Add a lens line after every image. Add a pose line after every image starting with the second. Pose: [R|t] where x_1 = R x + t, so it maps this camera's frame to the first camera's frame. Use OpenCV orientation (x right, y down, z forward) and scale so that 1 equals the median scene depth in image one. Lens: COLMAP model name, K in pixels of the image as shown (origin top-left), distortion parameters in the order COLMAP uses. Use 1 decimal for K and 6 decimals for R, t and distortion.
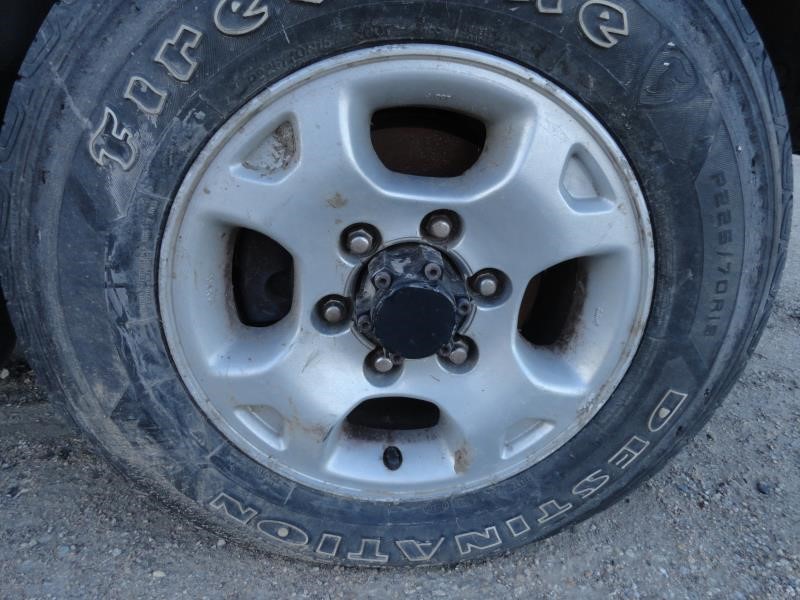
lens RADIAL K [[557.5, 0, 400.1], [0, 557.5, 299.0], [0, 0, 1]] dist [-0.002261, 0.000517]
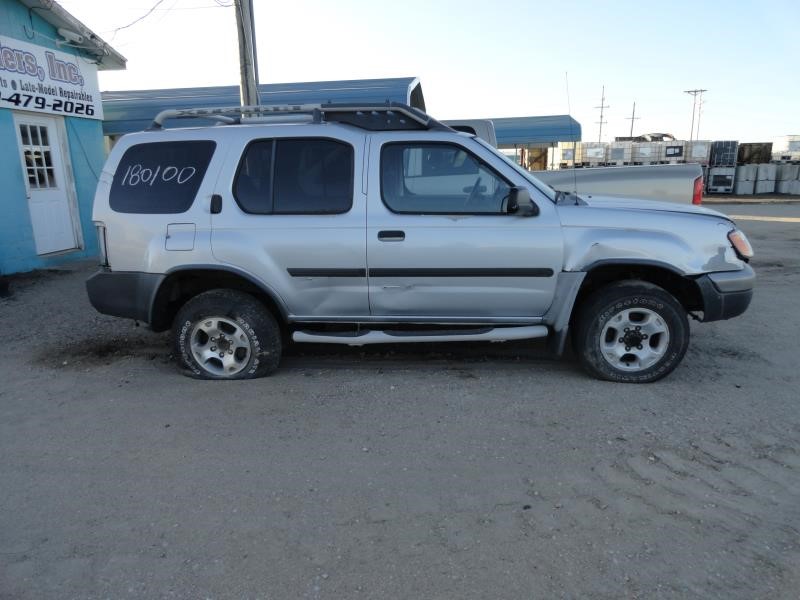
lens RADIAL K [[557.5, 0, 400.5], [0, 557.5, 302.7], [0, 0, 1]] dist [-0.002261, 0.000517]
pose [[0.985676, 0.009643, -0.168377, -1.682486], [-0.034228, 0.989025, -0.143729, 0.660664], [0.165143, 0.147434, 0.975188, -6.366080]]
